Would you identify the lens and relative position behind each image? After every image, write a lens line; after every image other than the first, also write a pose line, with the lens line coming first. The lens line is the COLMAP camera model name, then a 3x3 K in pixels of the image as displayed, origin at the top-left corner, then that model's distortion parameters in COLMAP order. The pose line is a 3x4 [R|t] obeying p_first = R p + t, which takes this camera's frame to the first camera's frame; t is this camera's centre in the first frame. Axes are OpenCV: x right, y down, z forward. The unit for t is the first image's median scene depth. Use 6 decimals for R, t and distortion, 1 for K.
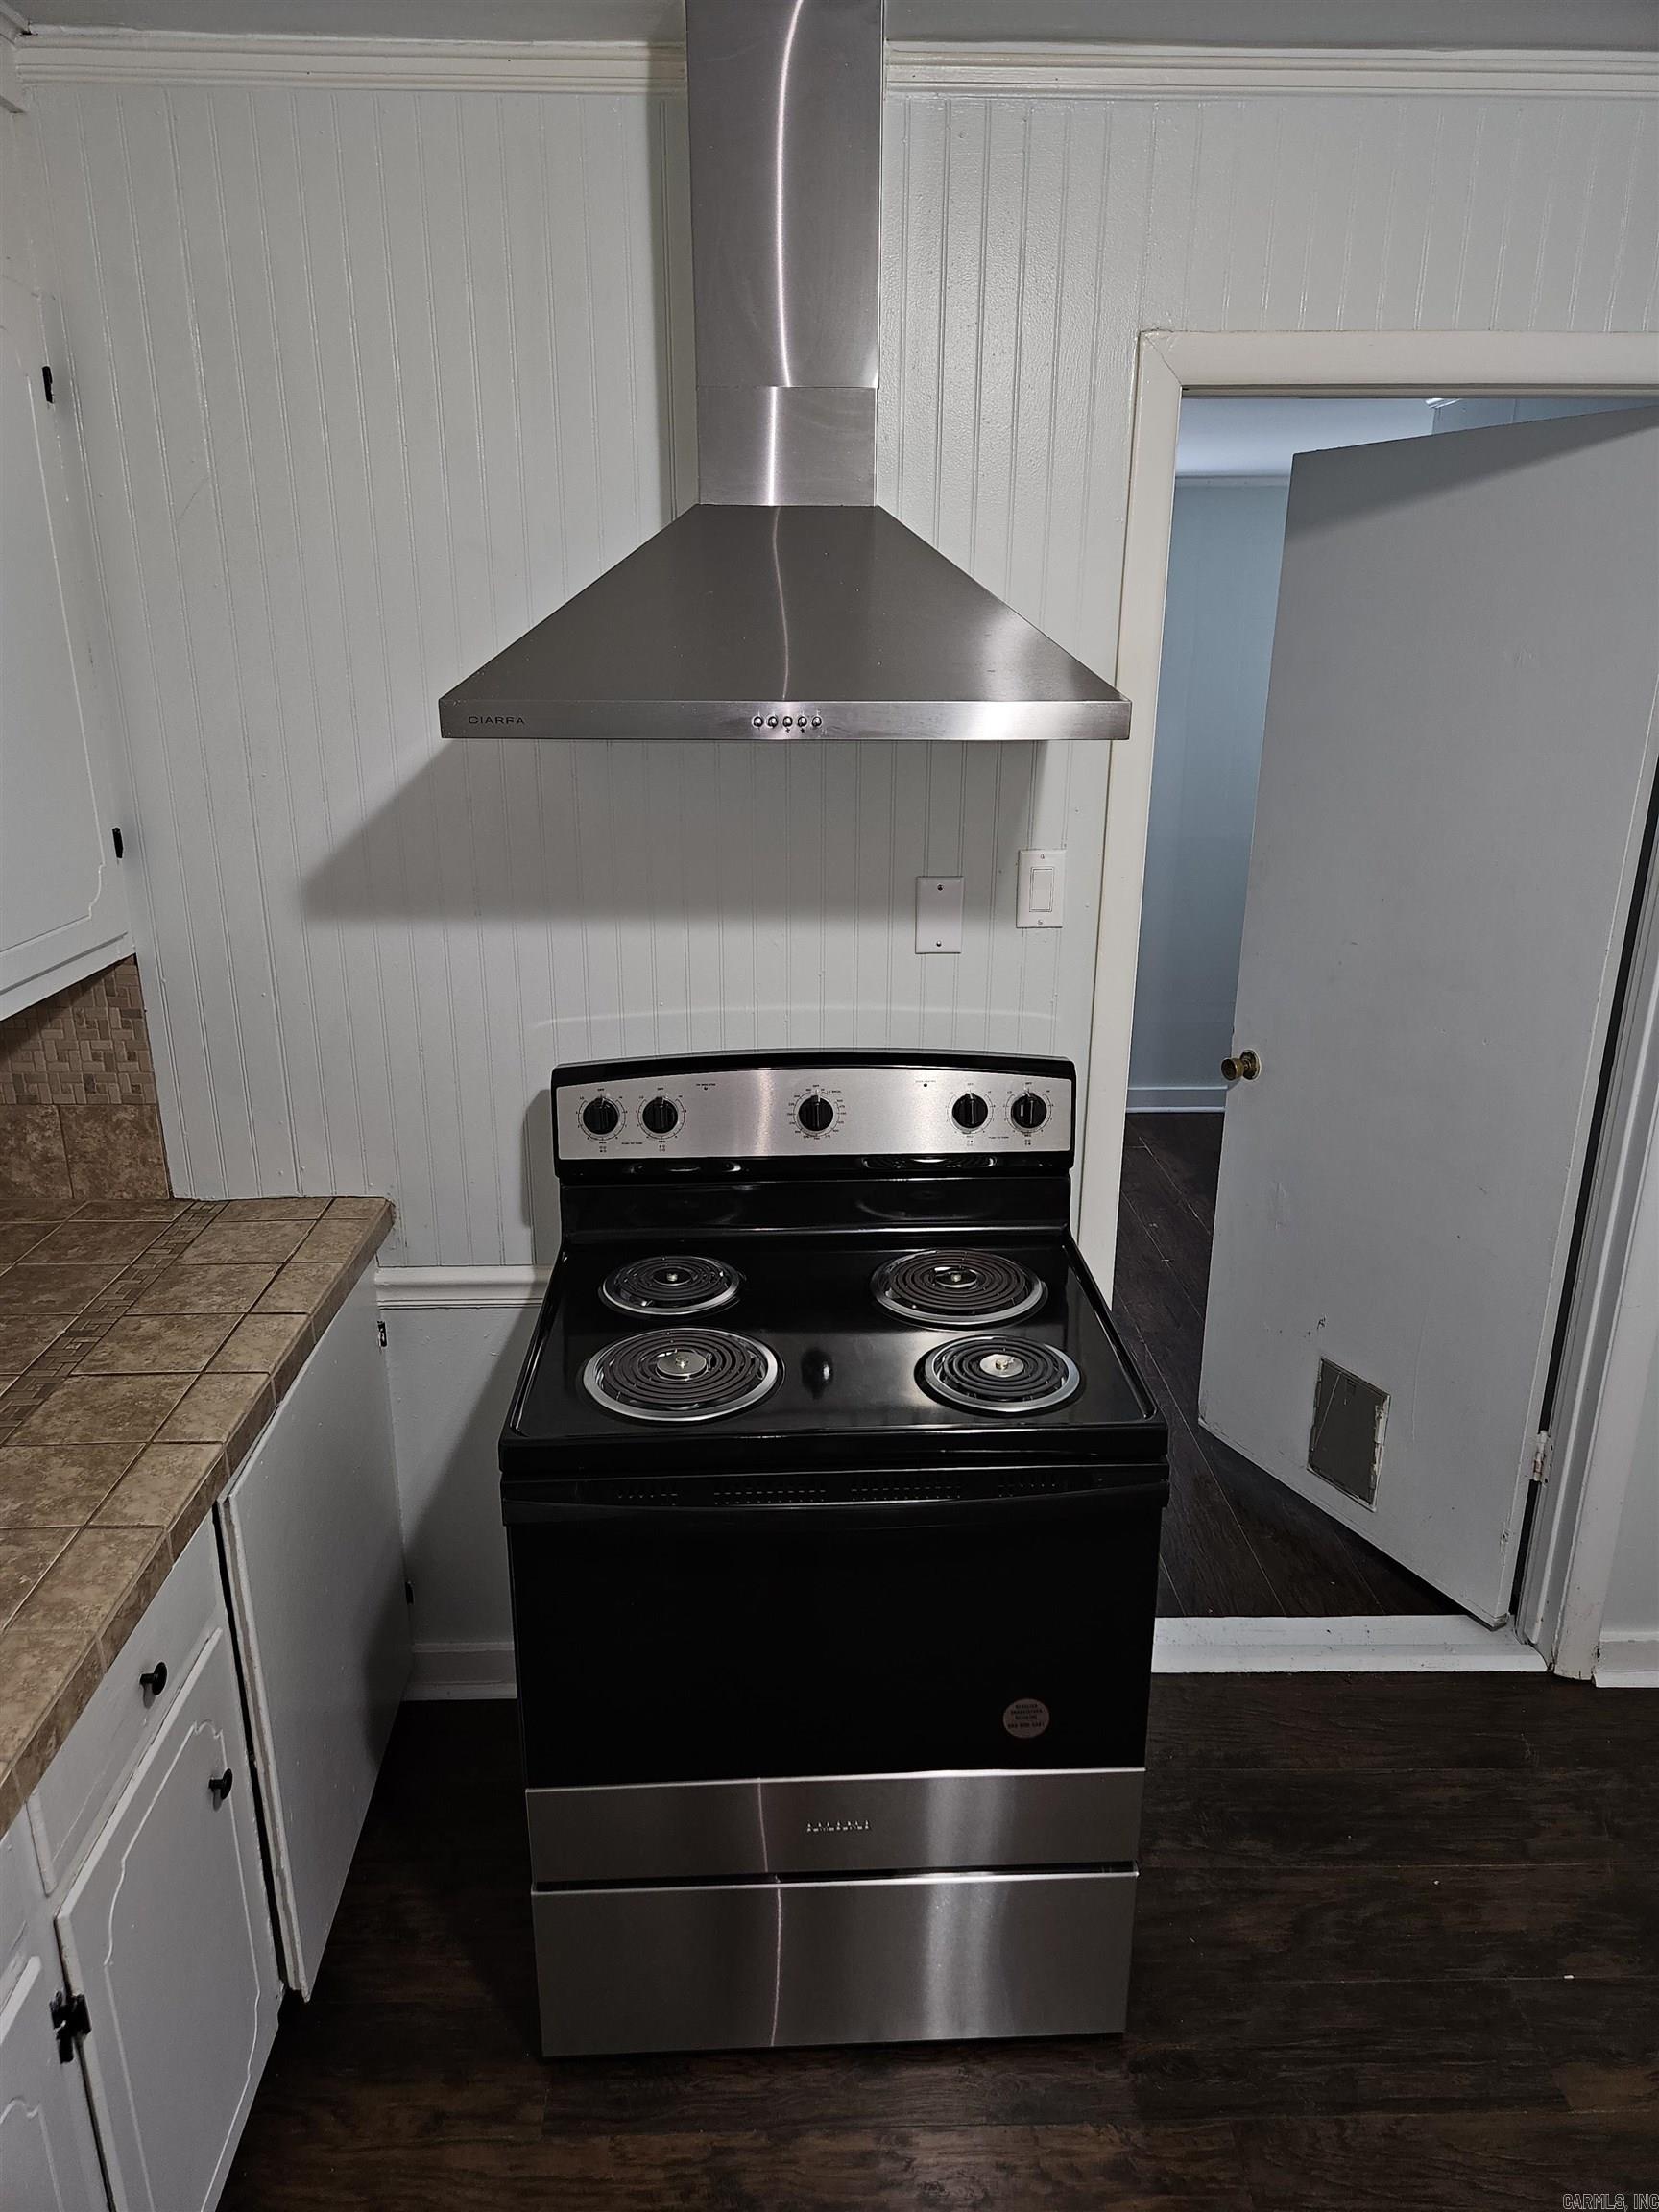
lens RADIAL K [[1482.5, 0, 829.5], [0, 1482.5, 1106.0], [0, 0, 1]] dist [0.056307, -0.052094]
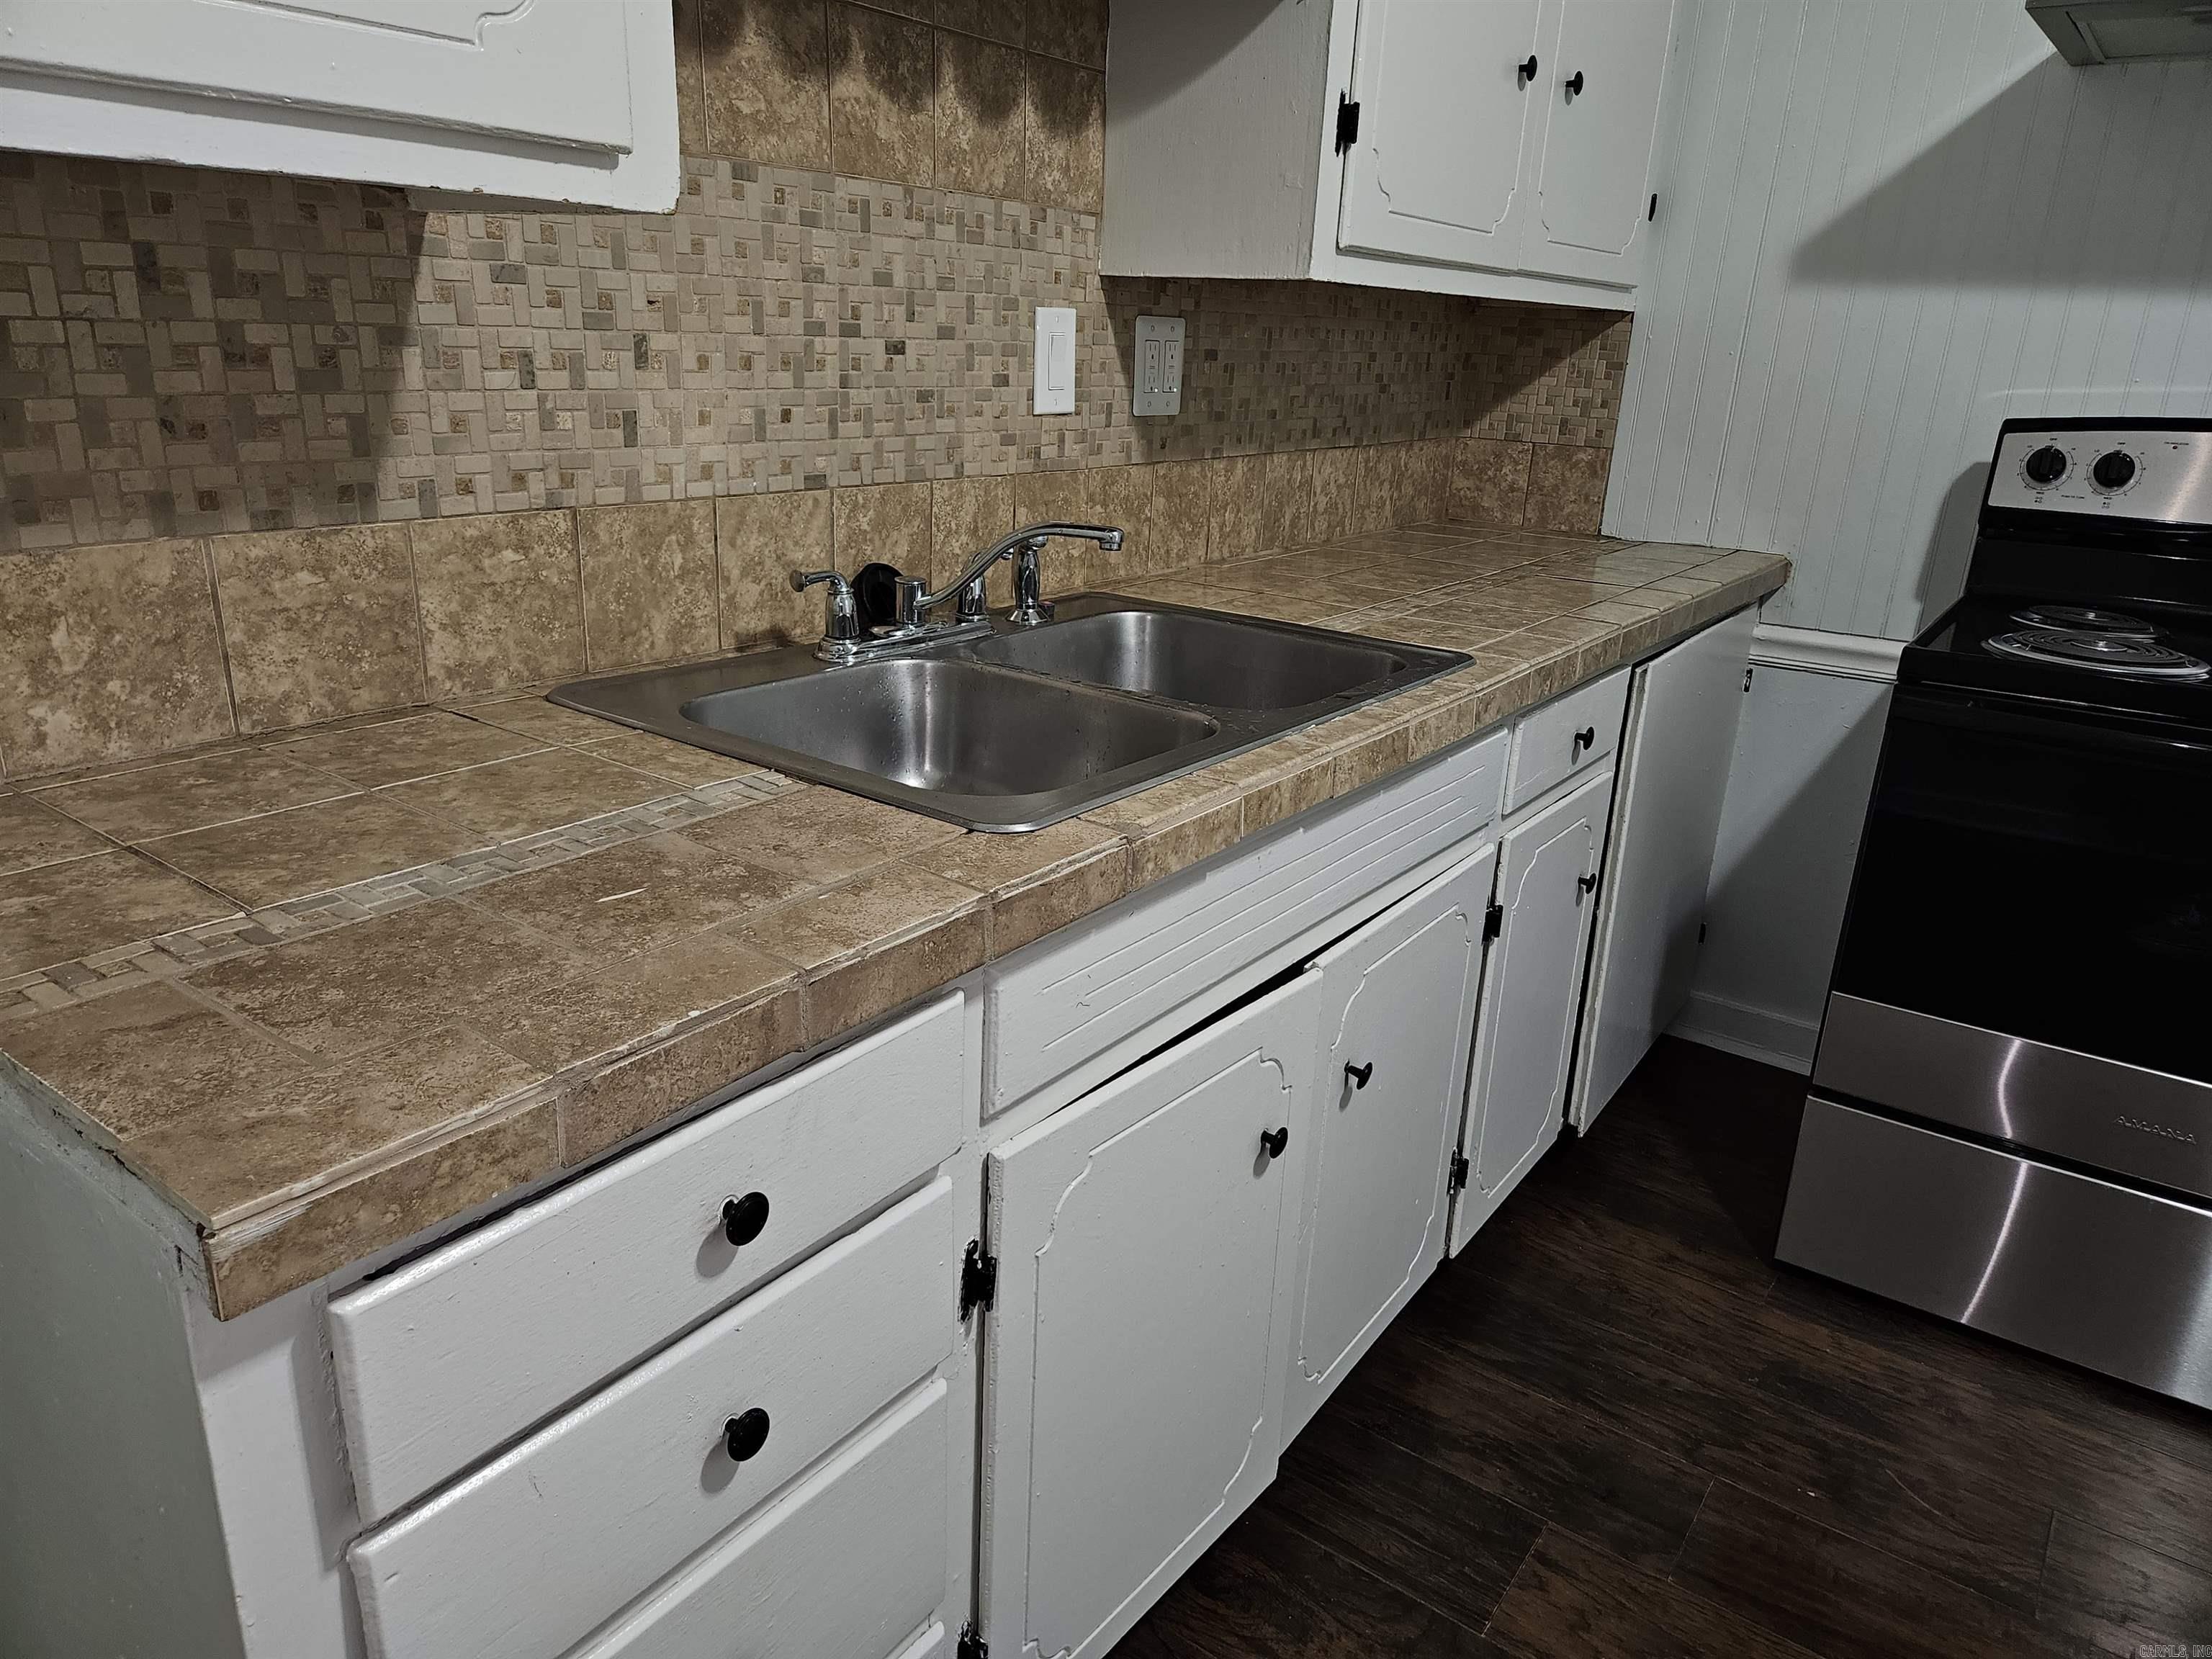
lens RADIAL K [[1482.5, 0, 1106.0], [0, 1482.5, 829.5], [0, 0, 1]] dist [0.056307, -0.052094]
pose [[0.790658, 0.224446, -0.569634, -0.017569], [-0.231778, 0.970865, 0.060829, 0.329467], [0.566691, 0.083934, 0.819644, -0.198955]]
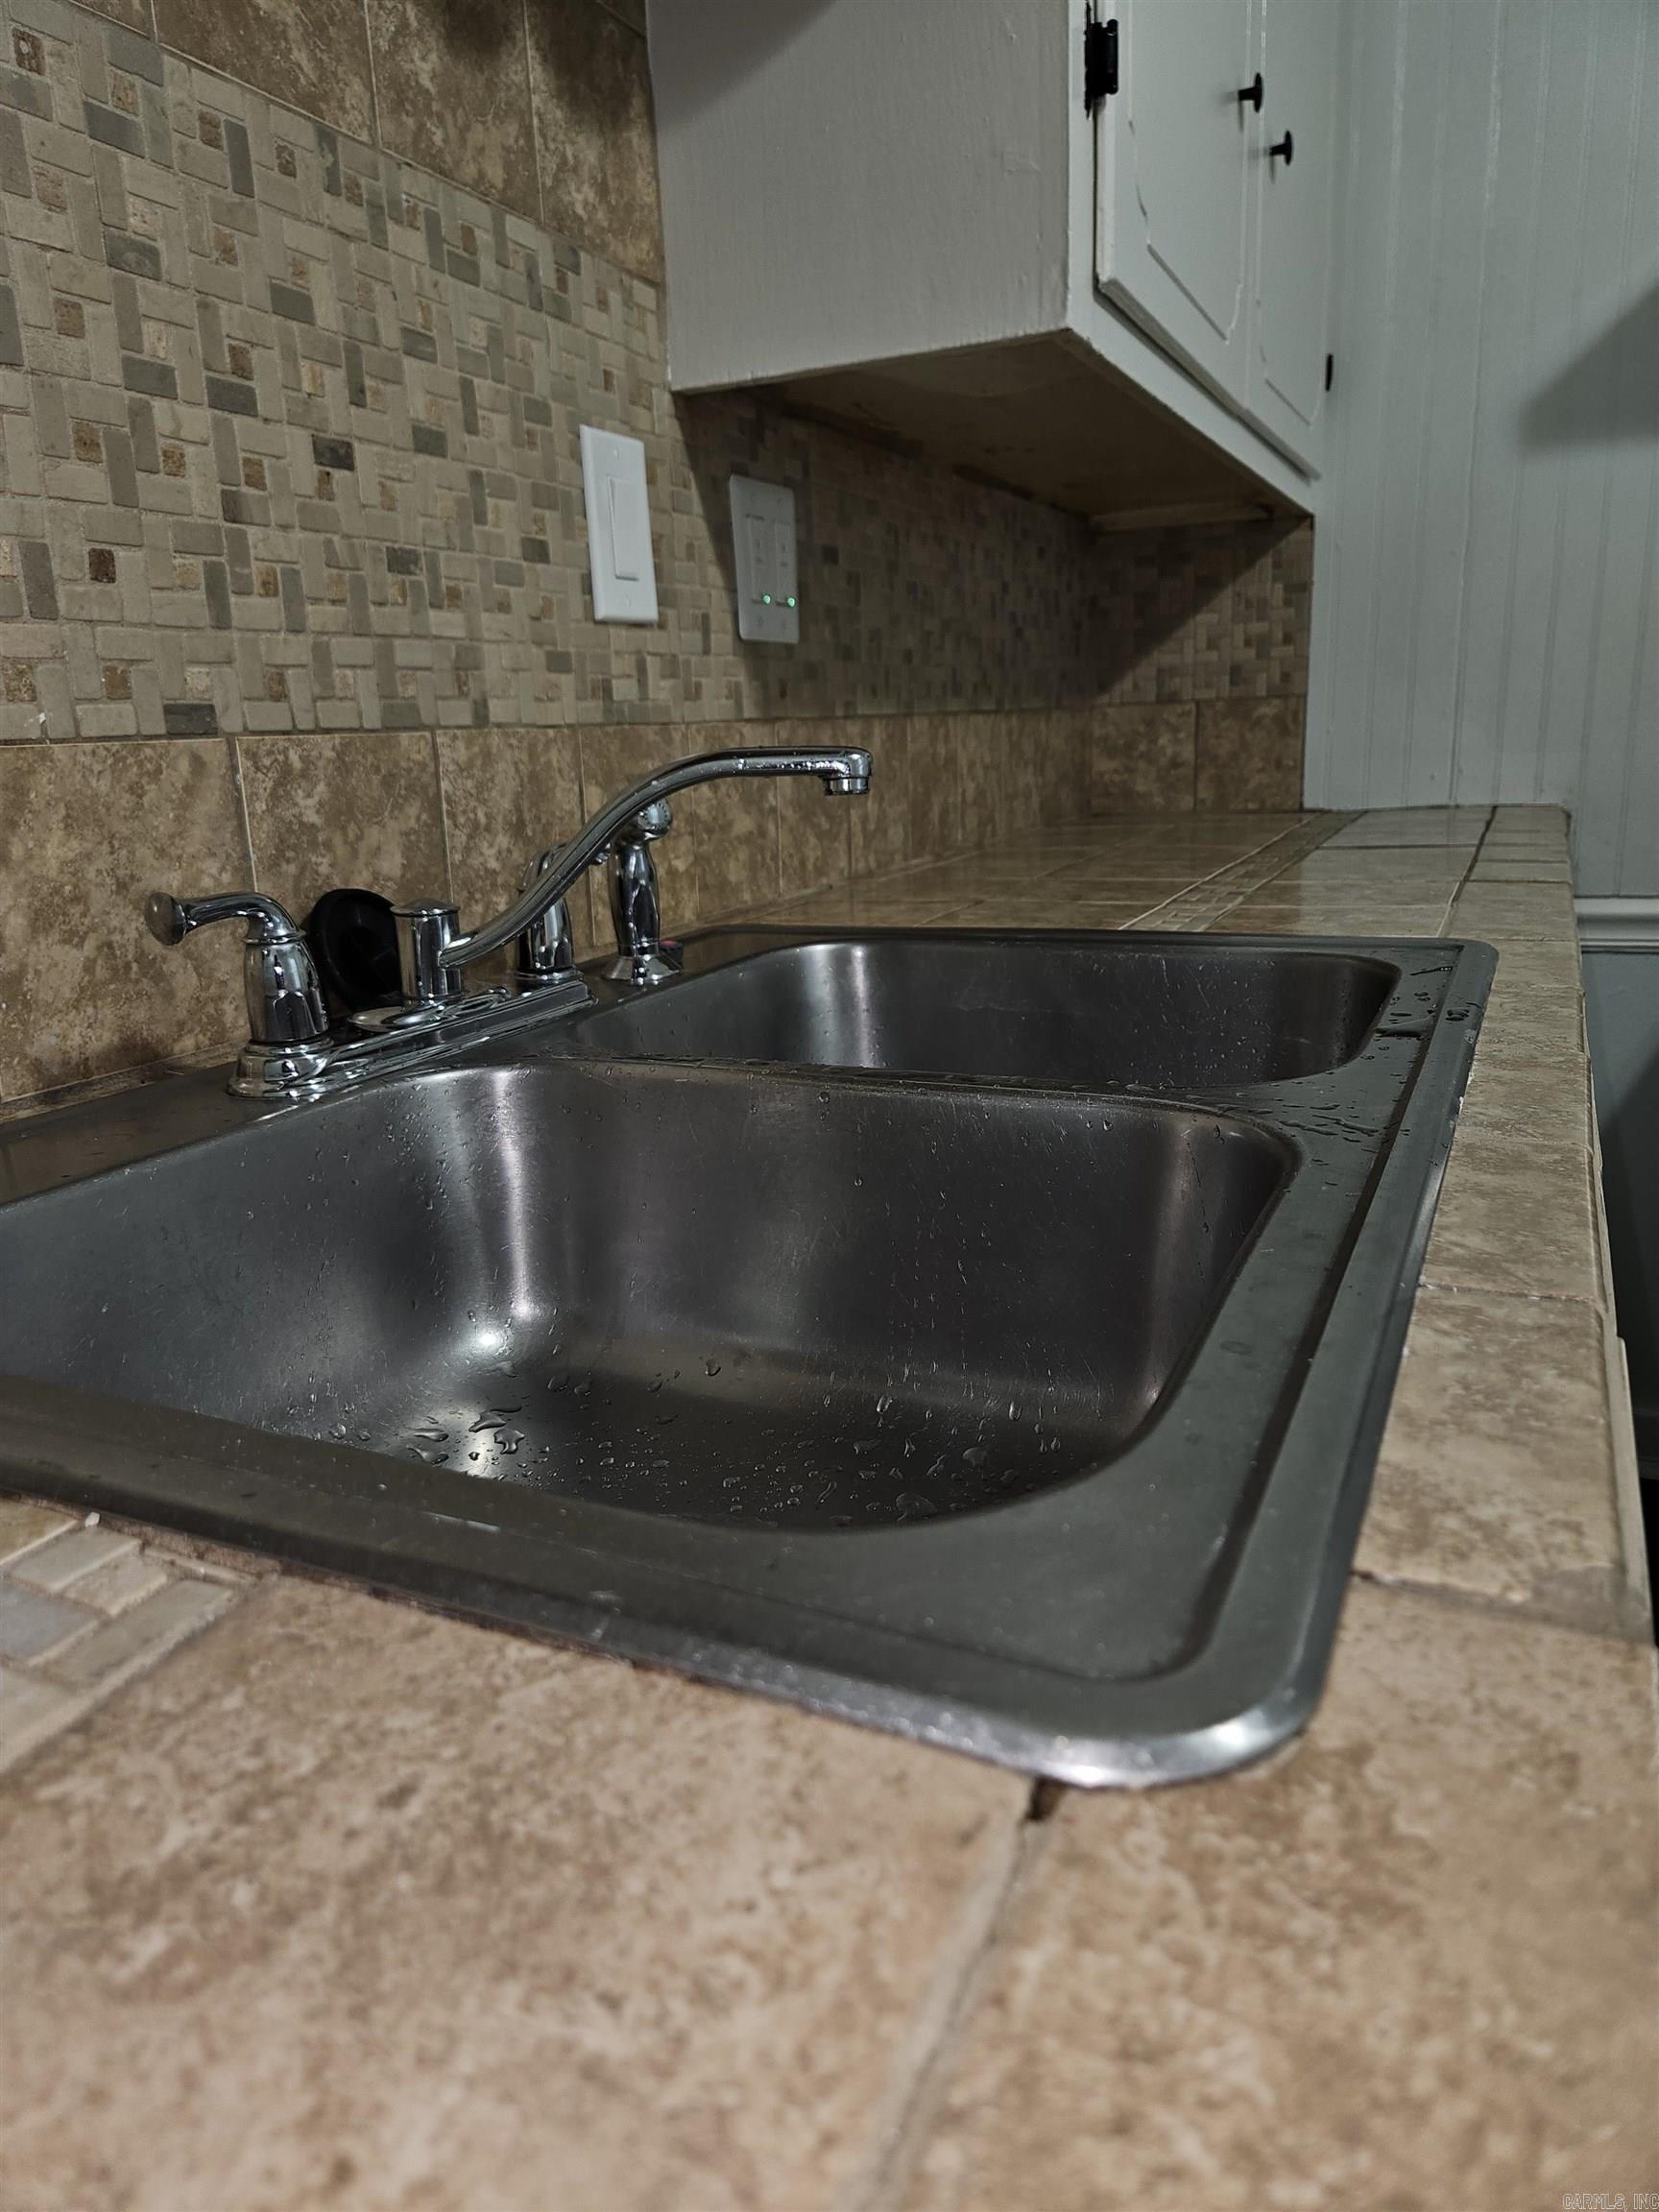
lens RADIAL K [[1499.2, 0, 814.9], [0, 1499.2, 1095.4], [0, 0, 1]] dist [0.036694, -0.040198]
pose [[0.892003, 0.067321, -0.446988, -0.298760], [-0.099541, 0.993828, -0.048960, 0.328753], [0.440934, 0.088166, 0.893199, 0.068207]]
